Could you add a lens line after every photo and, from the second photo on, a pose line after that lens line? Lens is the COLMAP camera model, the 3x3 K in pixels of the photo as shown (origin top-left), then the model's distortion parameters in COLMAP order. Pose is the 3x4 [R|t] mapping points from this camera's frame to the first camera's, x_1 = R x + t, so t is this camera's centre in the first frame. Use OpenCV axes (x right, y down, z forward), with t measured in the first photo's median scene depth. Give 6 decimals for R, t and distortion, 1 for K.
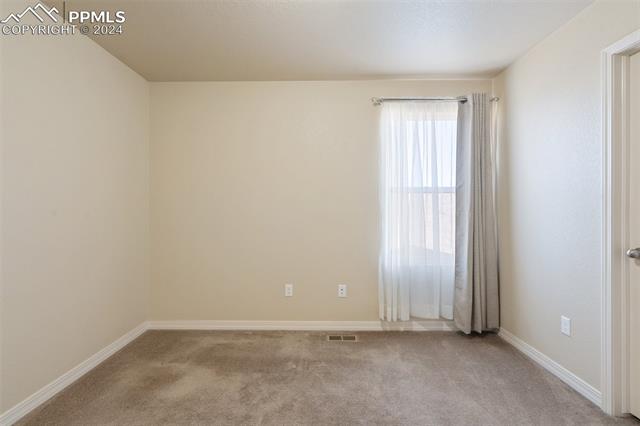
lens RADIAL K [[292.3, 0, 316.5], [0, 292.3, 211.4], [0, 0, 1]] dist [-0.000474, 0.000392]
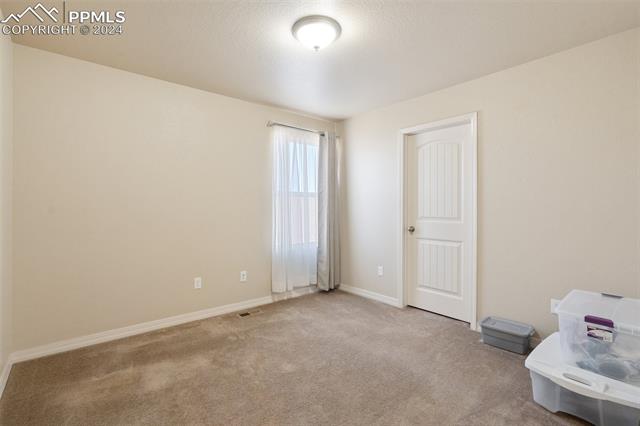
lens RADIAL K [[292.3, 0, 316.5], [0, 292.3, 211.4], [0, 0, 1]] dist [-0.000474, 0.000392]
pose [[0.761890, -0.005807, 0.647681, -0.485417], [0.001575, 0.999973, 0.007113, -0.001284], [-0.647705, -0.004399, 0.761879, -0.108817]]
